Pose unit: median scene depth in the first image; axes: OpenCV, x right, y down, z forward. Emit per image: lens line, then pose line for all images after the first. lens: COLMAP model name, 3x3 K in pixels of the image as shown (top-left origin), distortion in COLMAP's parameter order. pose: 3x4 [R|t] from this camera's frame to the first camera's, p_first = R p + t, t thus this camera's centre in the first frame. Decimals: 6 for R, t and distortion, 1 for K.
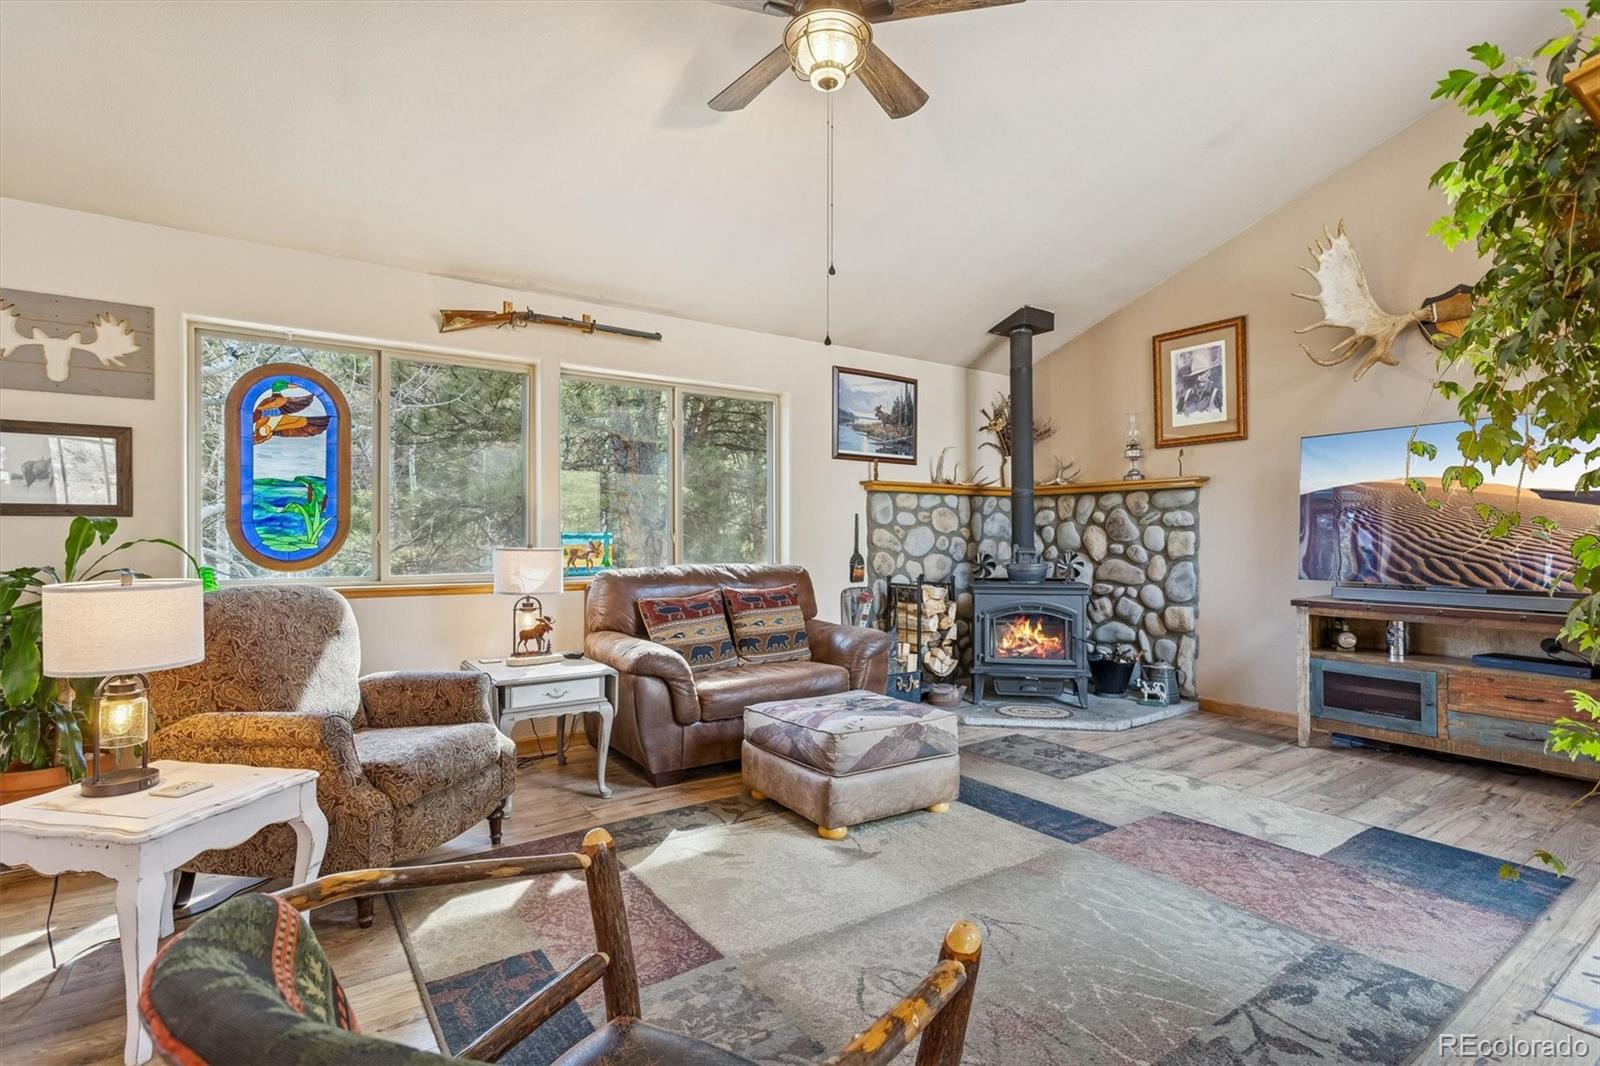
lens RADIAL K [[758.2, 0, 799.9], [0, 758.2, 534.5], [0, 0, 1]] dist [0.011306, 0.000858]
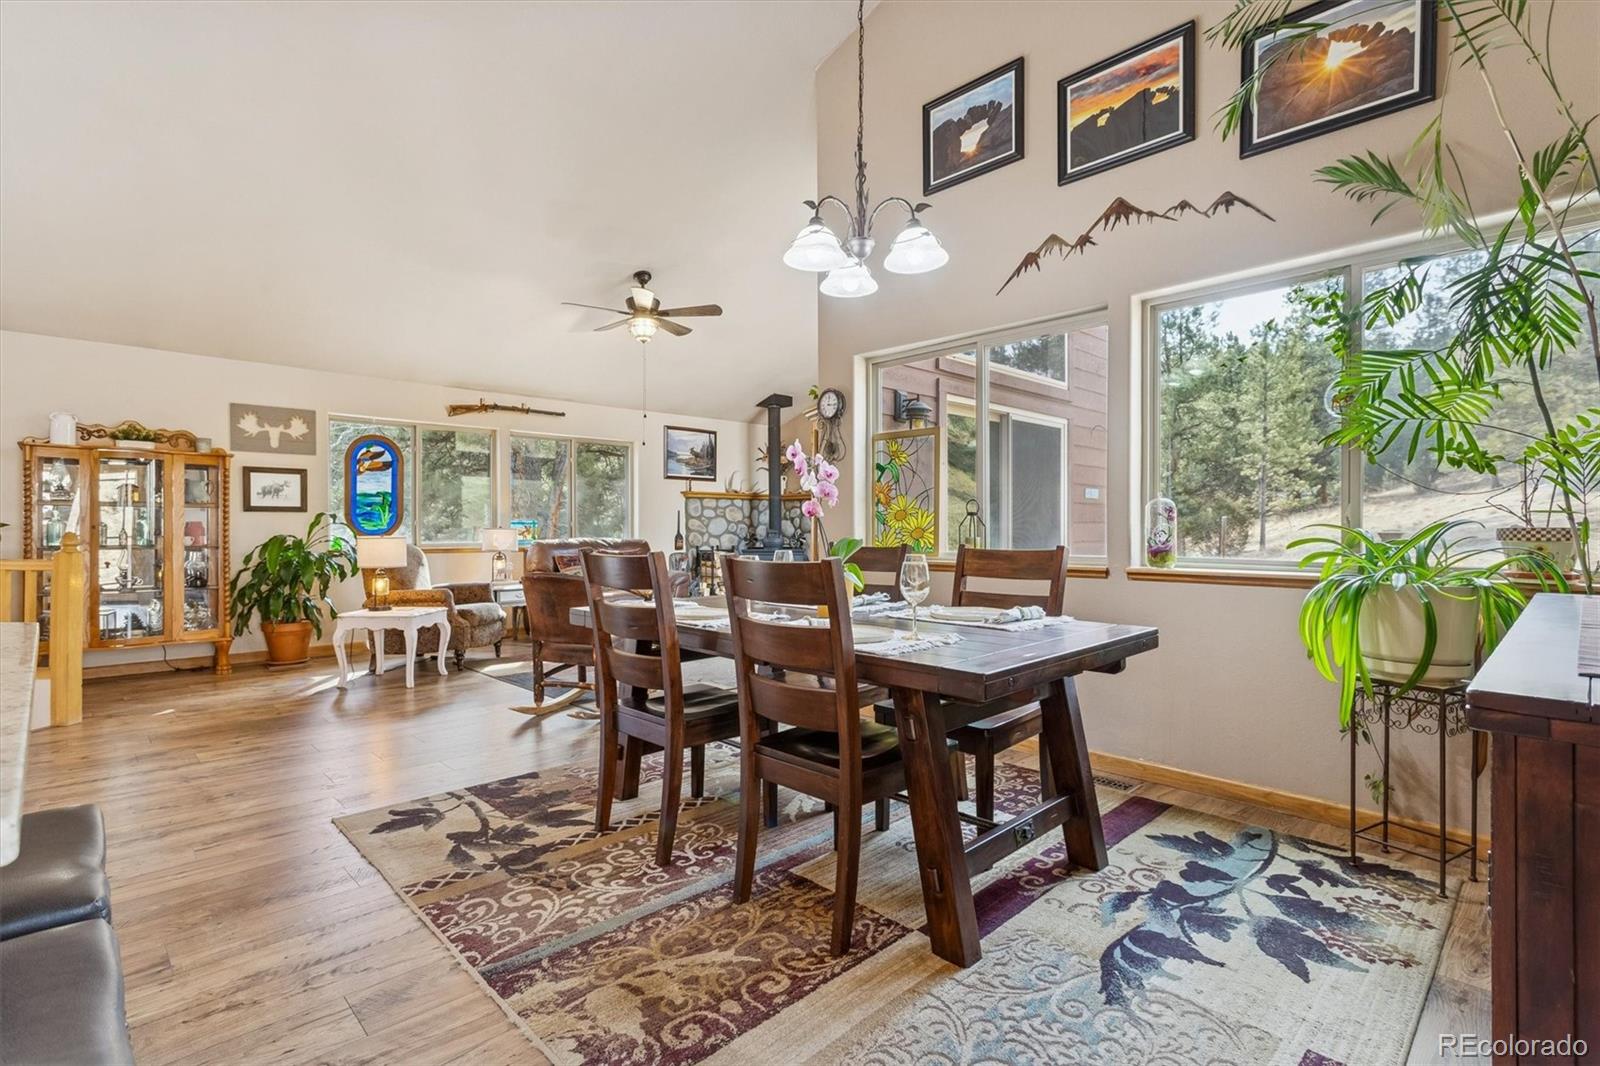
lens RADIAL K [[758.2, 0, 793.6], [0, 758.2, 532.0], [0, 0, 1]] dist [0.011306, 0.000858]
pose [[0.987845, -0.001648, 0.155431, 0.066767], [0.000594, 0.999977, 0.006826, 0.010504], [-0.155439, -0.006651, 0.987823, -0.775635]]
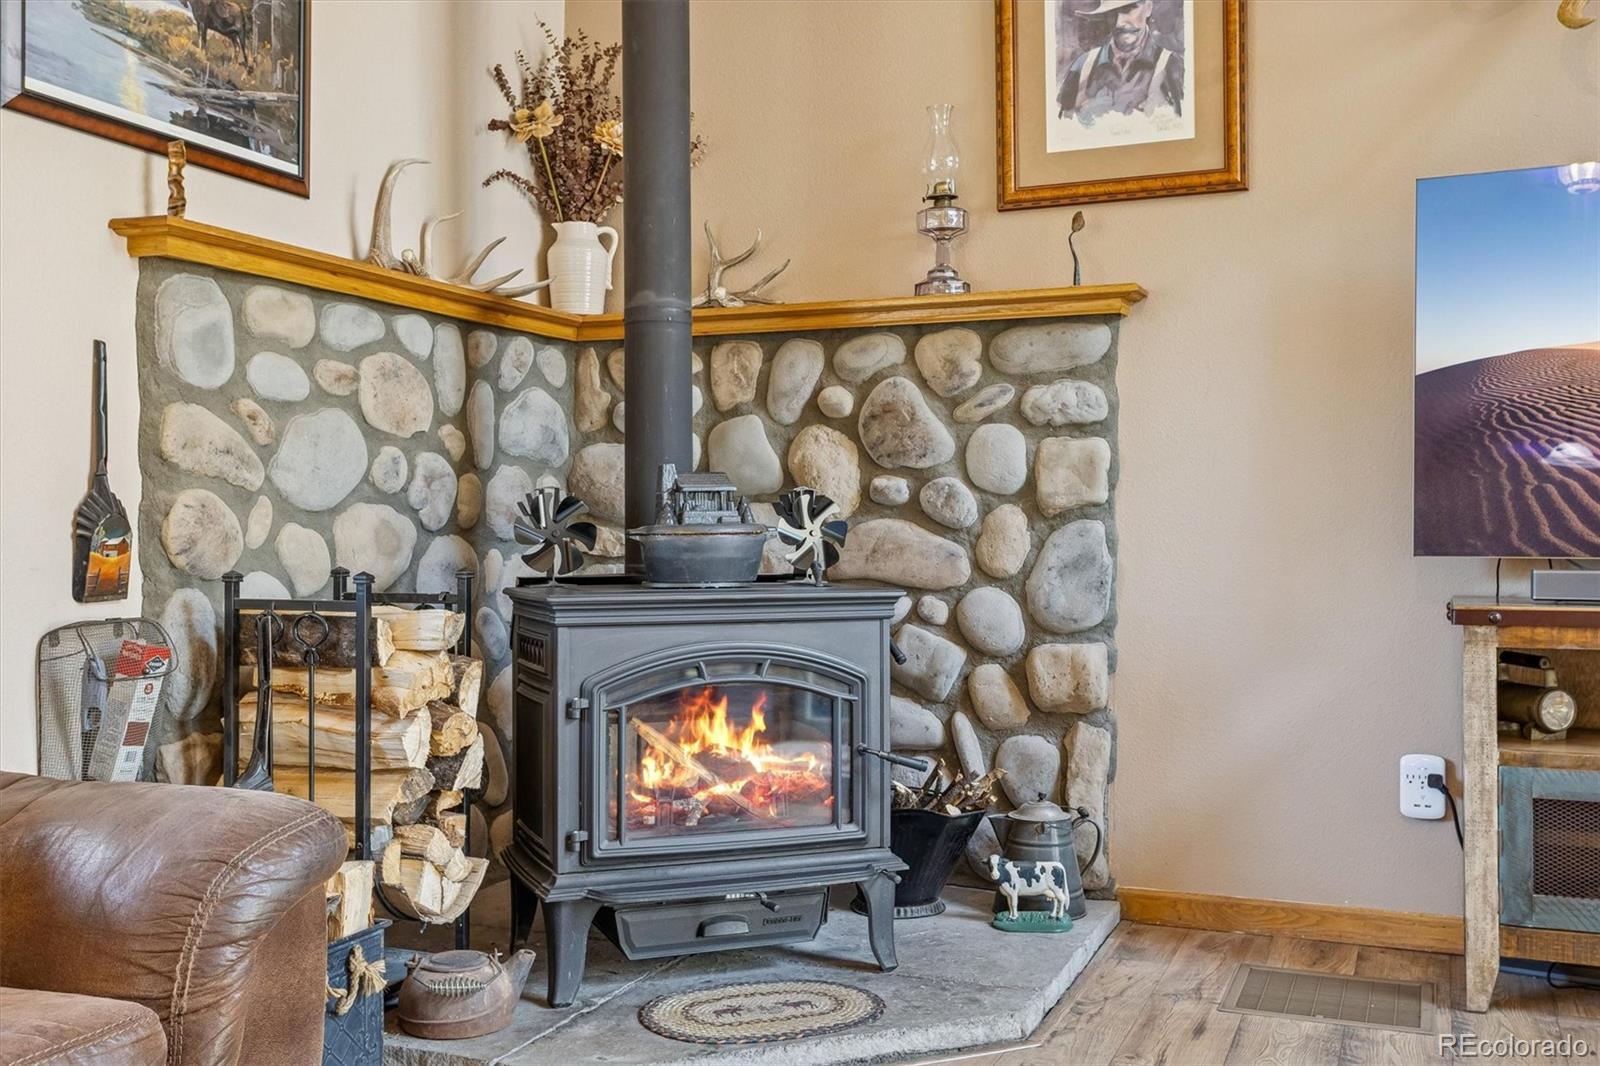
lens RADIAL K [[1547.9, 0, 790.5], [0, 1547.9, 535.5], [0, 0, 1]] dist [0.014069, 0.000000]
pose [[0.841683, -0.000953, 0.539972, -0.014303], [-0.003607, 0.999966, 0.007387, 0.036748], [-0.539961, -0.008166, 0.841651, 0.434208]]
